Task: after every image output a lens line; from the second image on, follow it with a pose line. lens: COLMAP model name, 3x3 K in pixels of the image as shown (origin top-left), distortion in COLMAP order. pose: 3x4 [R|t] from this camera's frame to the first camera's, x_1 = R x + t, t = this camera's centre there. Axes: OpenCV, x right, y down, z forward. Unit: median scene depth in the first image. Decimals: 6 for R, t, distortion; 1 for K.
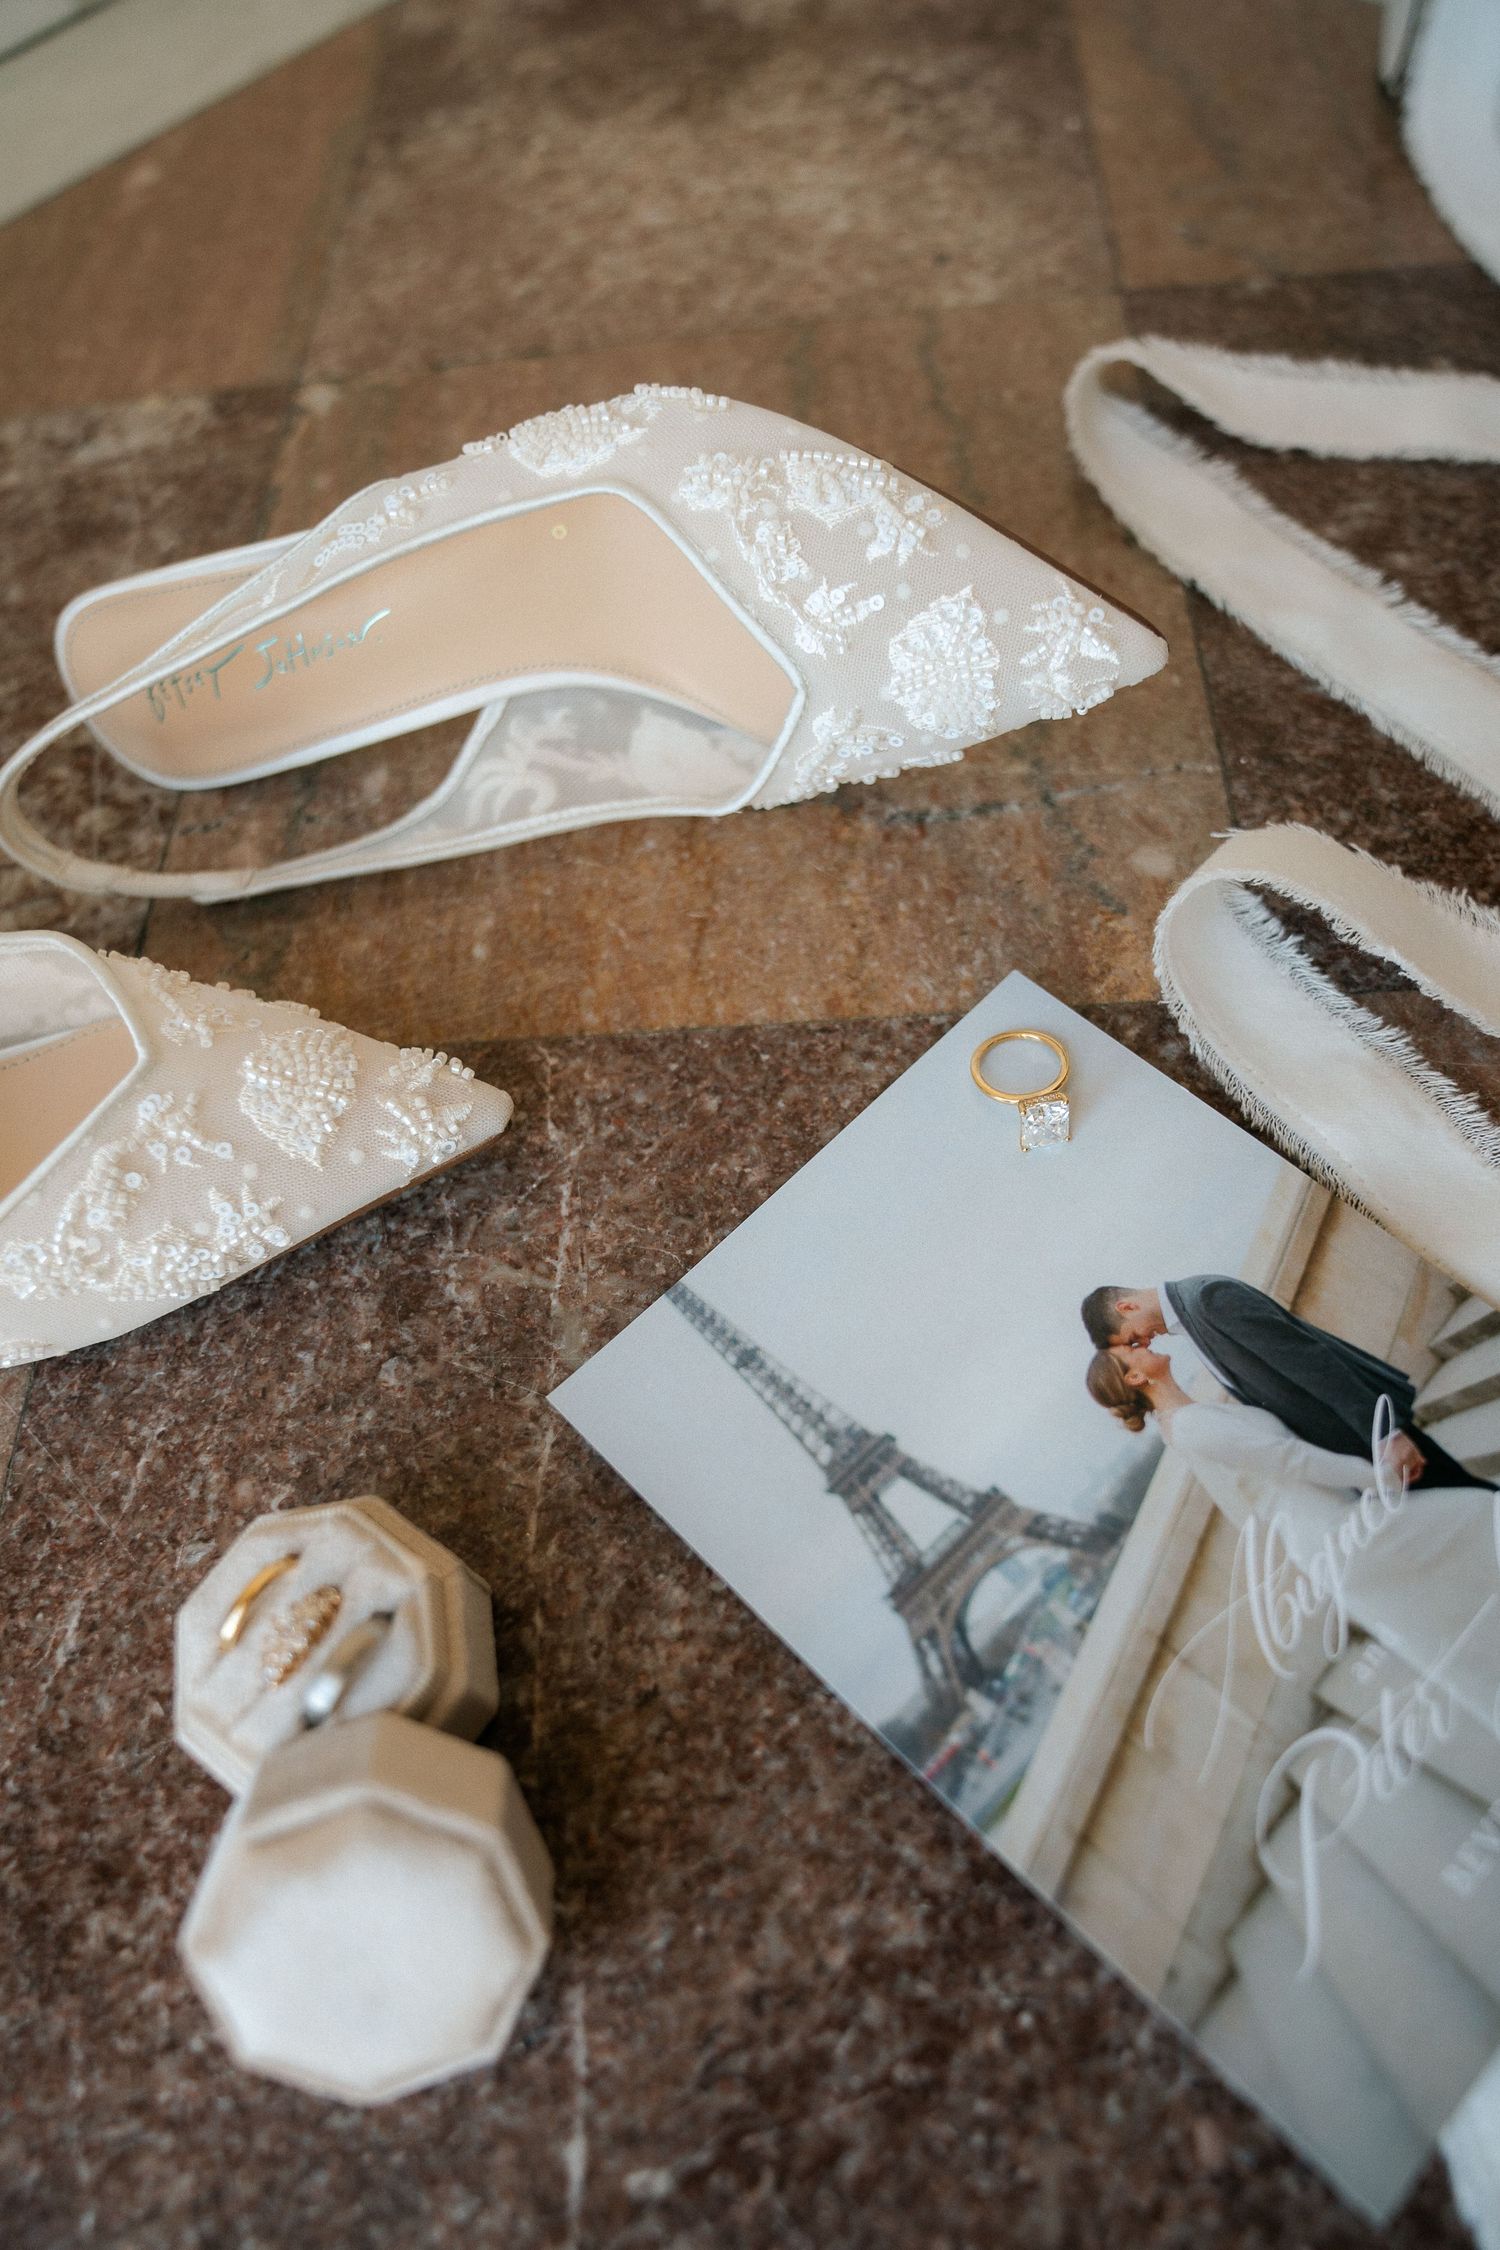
lens RADIAL K [[1618.7, 0, 771.3], [0, 1618.7, 1138.6], [0, 0, 1]] dist [-0.127463, 0.080591]
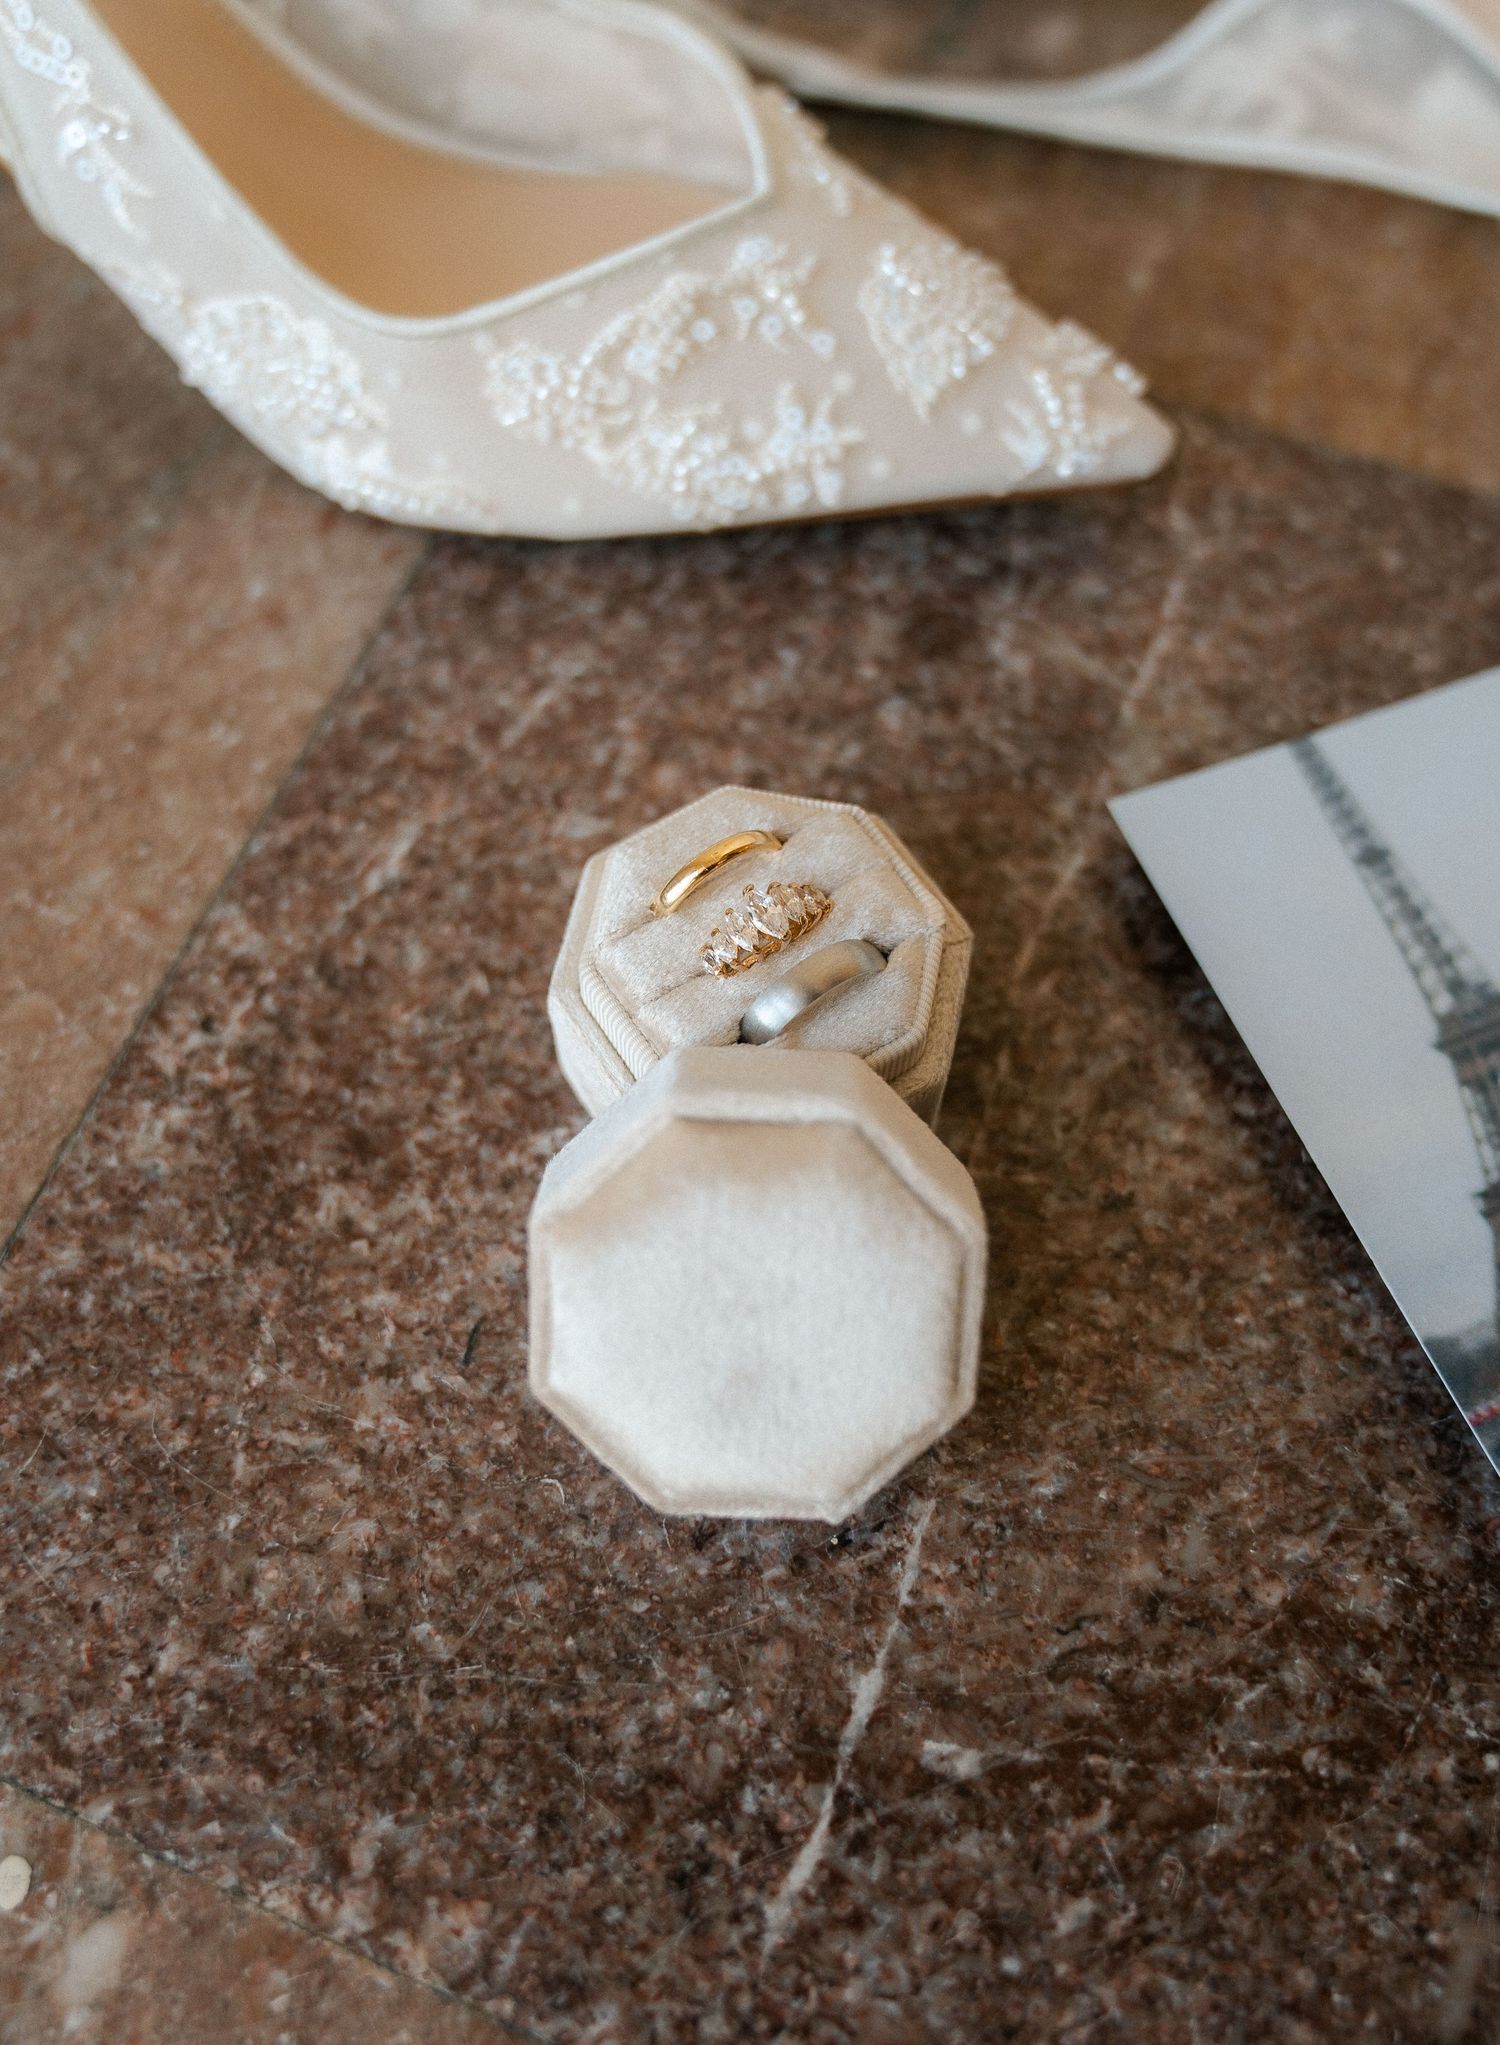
lens RADIAL K [[2061.7, 0, 700.3], [0, 2061.7, 1026.9], [0, 0, 1]] dist [-0.077445, 0.000000]
pose [[0.920486, 0.384253, -0.071105, -0.209340], [-0.377526, 0.921410, 0.092079, 0.244301], [0.100898, -0.057914, 0.993210, 0.019080]]
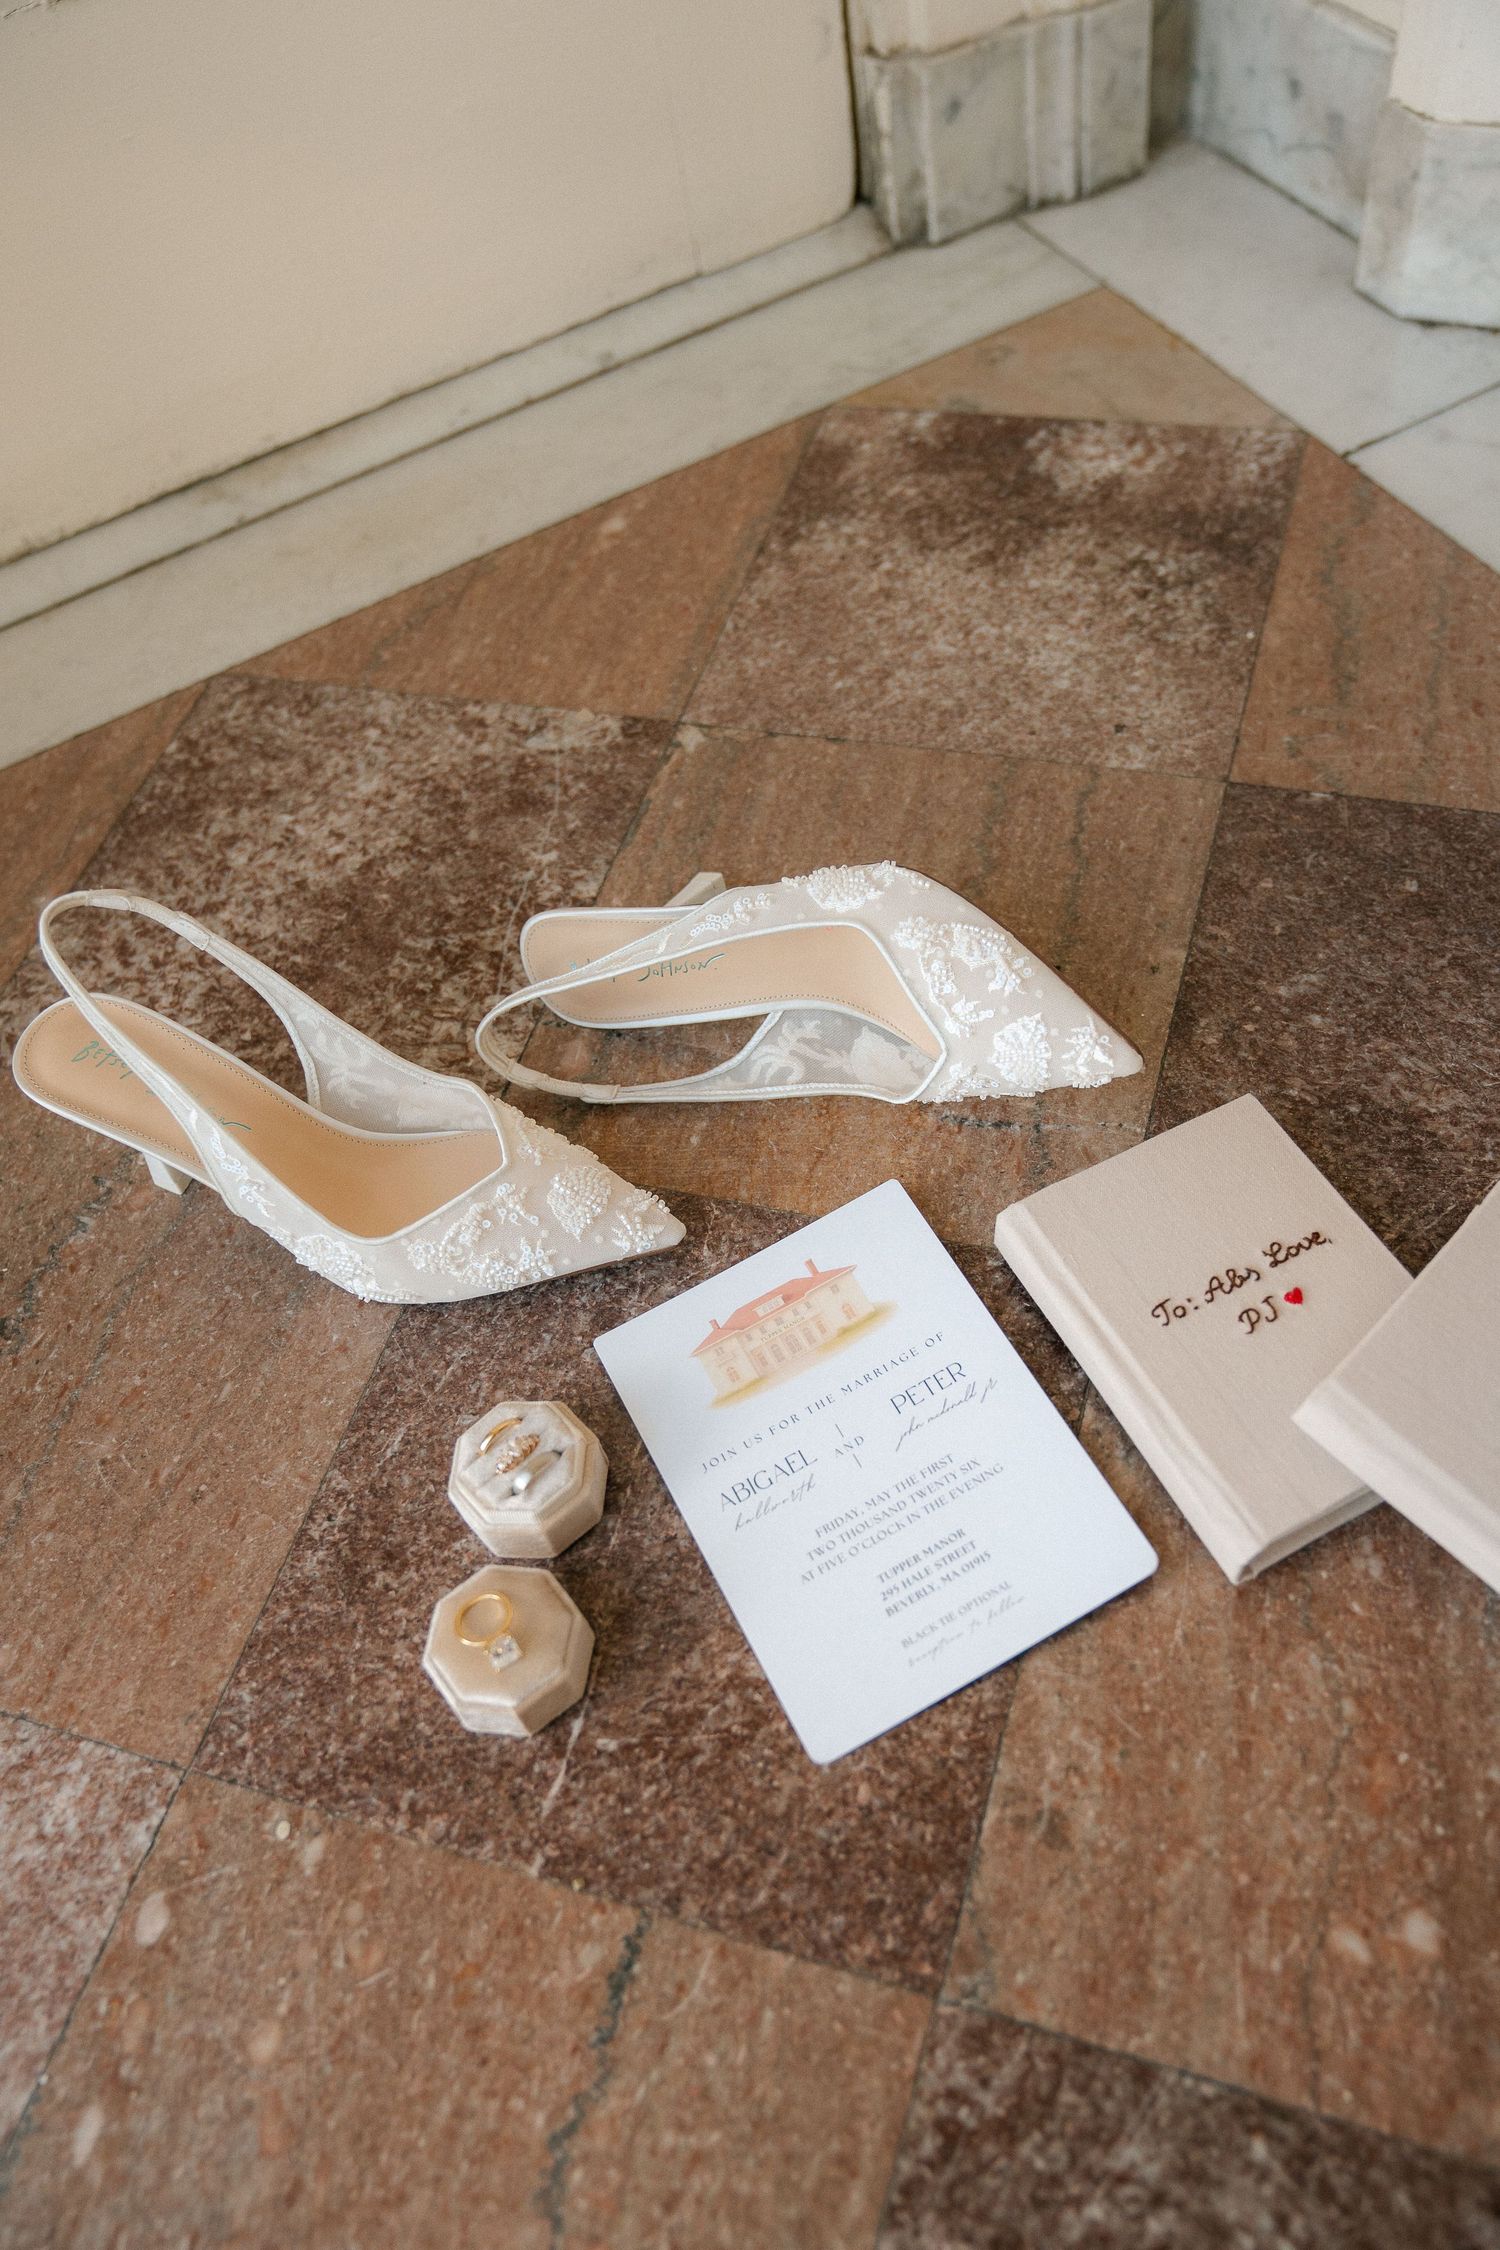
lens RADIAL K [[1990.5, 0, 734.1], [0, 1990.5, 1114.1], [0, 0, 1]] dist [-0.082895, 0.111677]
pose [[0.954918, 0.221286, -0.197898, 0.348088], [-0.237370, 0.969481, -0.061330, -0.027312], [0.178286, 0.105541, 0.978302, -1.371597]]
